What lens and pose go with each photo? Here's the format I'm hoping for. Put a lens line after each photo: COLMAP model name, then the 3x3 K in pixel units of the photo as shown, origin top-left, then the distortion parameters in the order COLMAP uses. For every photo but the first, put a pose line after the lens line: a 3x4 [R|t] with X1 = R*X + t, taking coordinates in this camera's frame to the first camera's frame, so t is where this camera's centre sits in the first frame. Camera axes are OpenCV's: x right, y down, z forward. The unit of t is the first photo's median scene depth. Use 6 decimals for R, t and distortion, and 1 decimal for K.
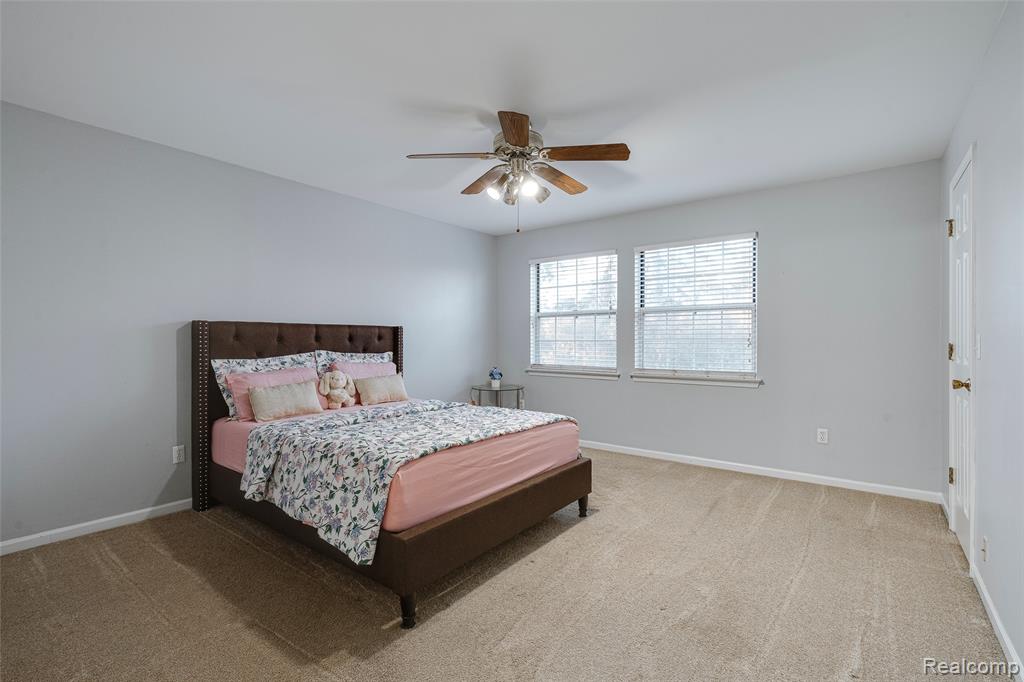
lens RADIAL K [[449.8, 0, 499.2], [0, 449.8, 341.4], [0, 0, 1]] dist [-0.024401, 0.000075]
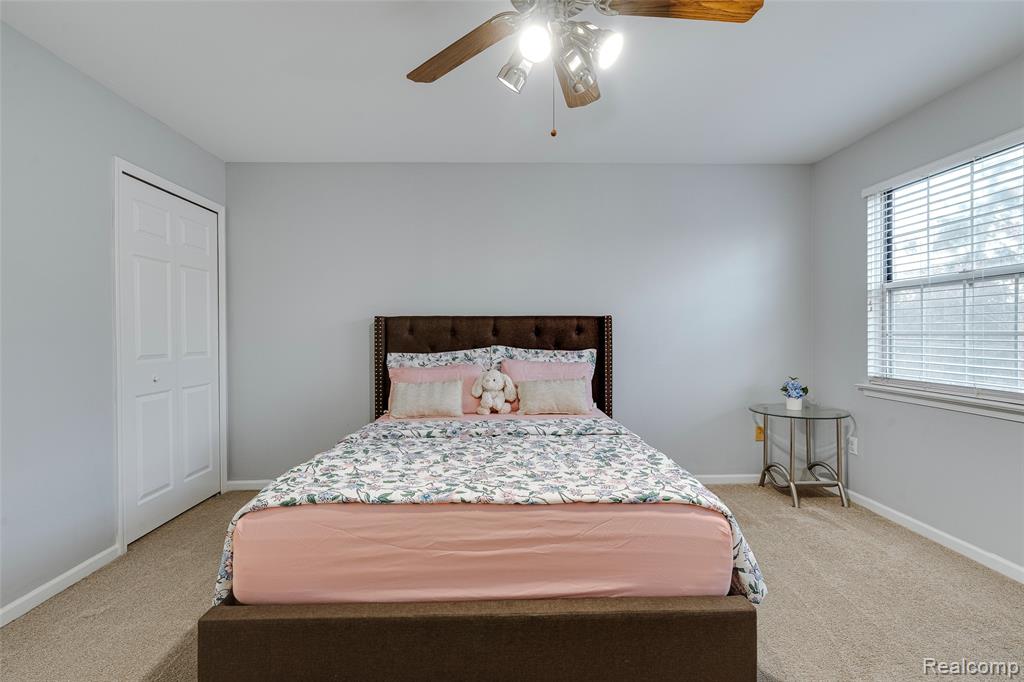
lens RADIAL K [[463.1, 0, 507.0], [0, 463.1, 340.5], [0, 0, 1]] dist [-0.002176, 0.000528]
pose [[0.649858, 0.009013, -0.760002, 0.307856], [0.000656, 0.999923, 0.012419, -0.001256], [0.760055, -0.008569, 0.649802, 0.427342]]
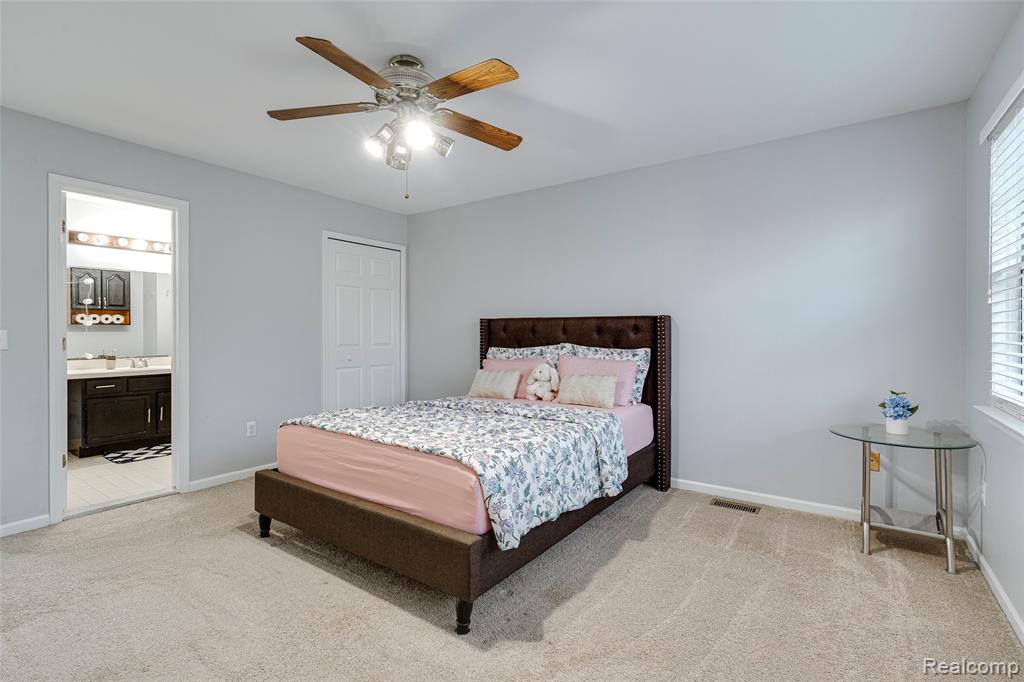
lens RADIAL K [[461.6, 0, 510.3], [0, 461.6, 335.4], [0, 0, 1]] dist [-0.008748, 0.000442]
pose [[0.080216, 0.006190, -0.996758, 0.625998], [-0.006341, 0.999964, 0.005700, -0.002425], [0.996757, 0.005863, 0.080253, 0.803635]]
